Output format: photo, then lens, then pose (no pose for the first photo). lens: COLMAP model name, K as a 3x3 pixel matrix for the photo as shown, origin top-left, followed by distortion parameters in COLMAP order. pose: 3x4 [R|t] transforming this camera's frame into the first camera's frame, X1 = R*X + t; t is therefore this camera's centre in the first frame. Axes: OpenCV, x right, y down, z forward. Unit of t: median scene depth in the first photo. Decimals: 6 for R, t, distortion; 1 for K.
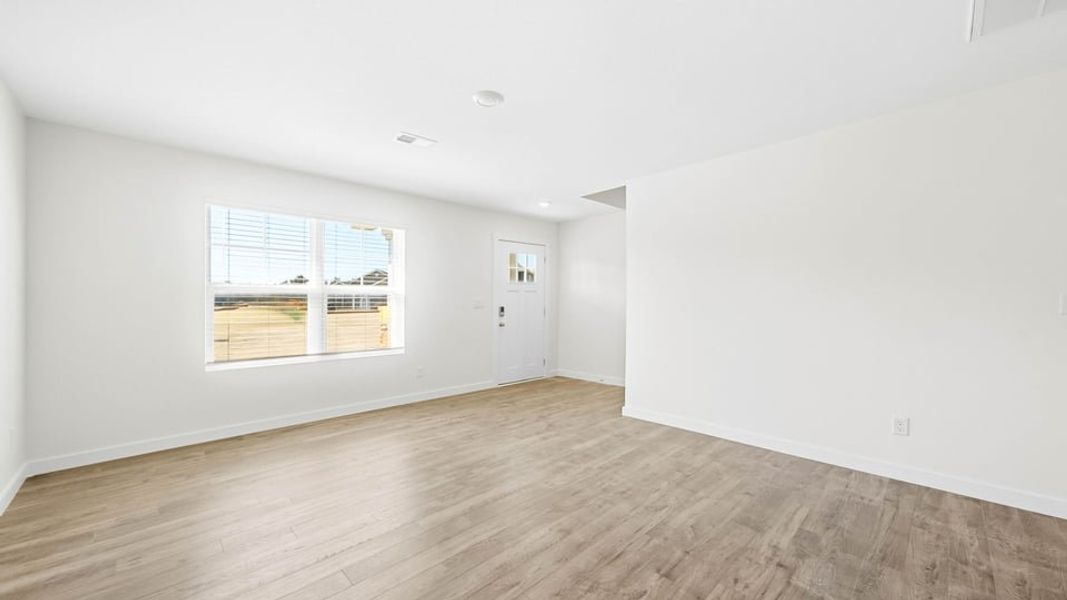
lens RADIAL K [[411.2, 0, 533.5], [0, 411.2, 300.0], [0, 0, 1]] dist [-0.001795, -0.000428]
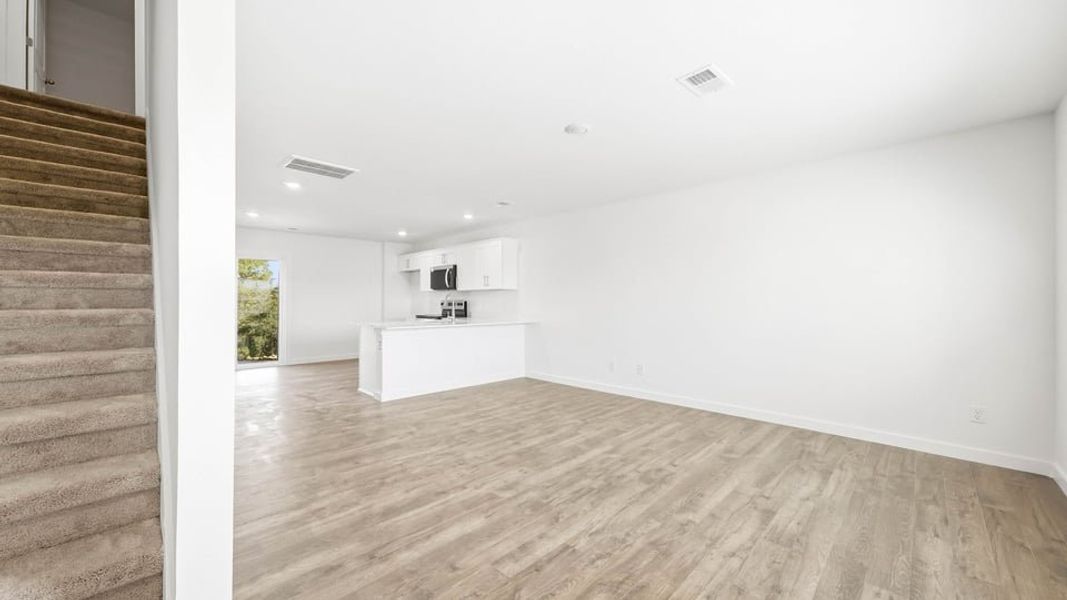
lens RADIAL K [[411.2, 0, 533.5], [0, 411.2, 300.0], [0, 0, 1]] dist [-0.001795, -0.000428]
pose [[-0.999805, 0.003294, -0.019485, 0.029420], [0.003494, 0.999941, -0.010247, 0.011935], [0.019450, -0.010313, -0.999758, 1.892227]]
